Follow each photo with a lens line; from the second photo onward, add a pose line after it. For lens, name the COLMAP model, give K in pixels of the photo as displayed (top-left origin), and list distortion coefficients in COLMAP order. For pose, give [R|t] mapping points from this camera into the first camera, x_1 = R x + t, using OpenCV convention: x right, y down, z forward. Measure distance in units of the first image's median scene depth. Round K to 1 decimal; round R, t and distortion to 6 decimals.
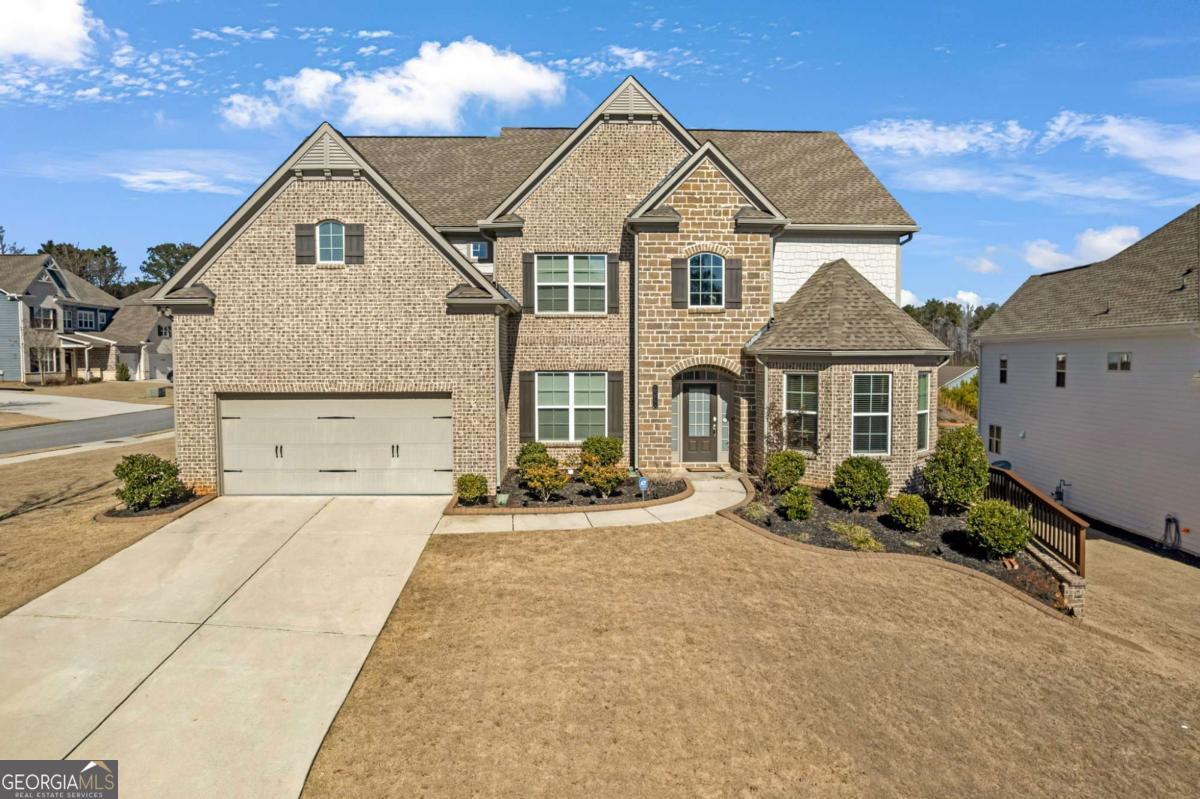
lens RADIAL K [[773.8, 0, 596.6], [0, 773.8, 408.0], [0, 0, 1]] dist [-0.062731, 0.055705]
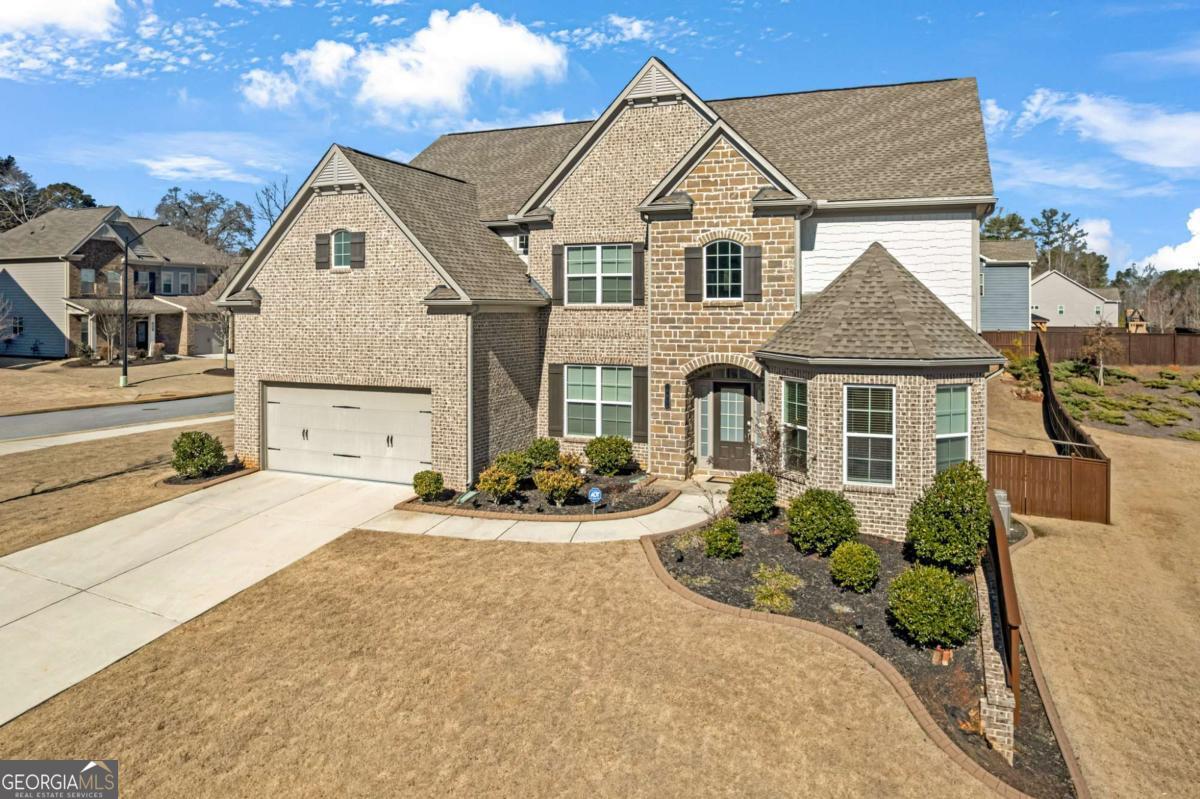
lens RADIAL K [[800.9, 0, 602.0], [0, 800.9, 312.8], [0, 0, 1]] dist [-0.042276, 0.000848]
pose [[0.912007, 0.003887, -0.410156, 0.398422], [-0.028803, 0.998094, -0.054587, -0.060617], [0.409162, 0.061597, 0.910380, 0.091471]]
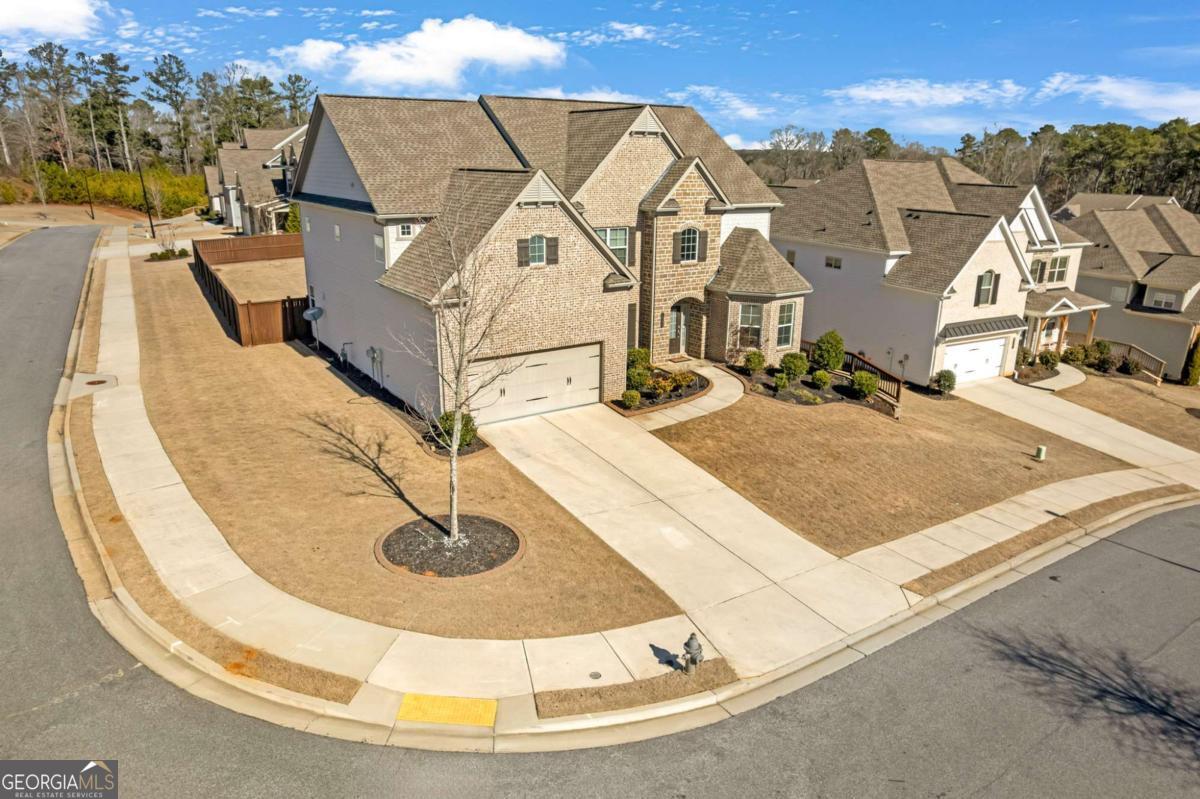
lens RADIAL K [[773.8, 0, 596.6], [0, 773.8, 408.0], [0, 0, 1]] dist [-0.062731, 0.055705]
pose [[0.850839, -0.153420, 0.502528, -0.876870], [0.021757, 0.965888, 0.258045, -0.255984], [-0.524975, -0.208622, 0.825153, -0.287865]]
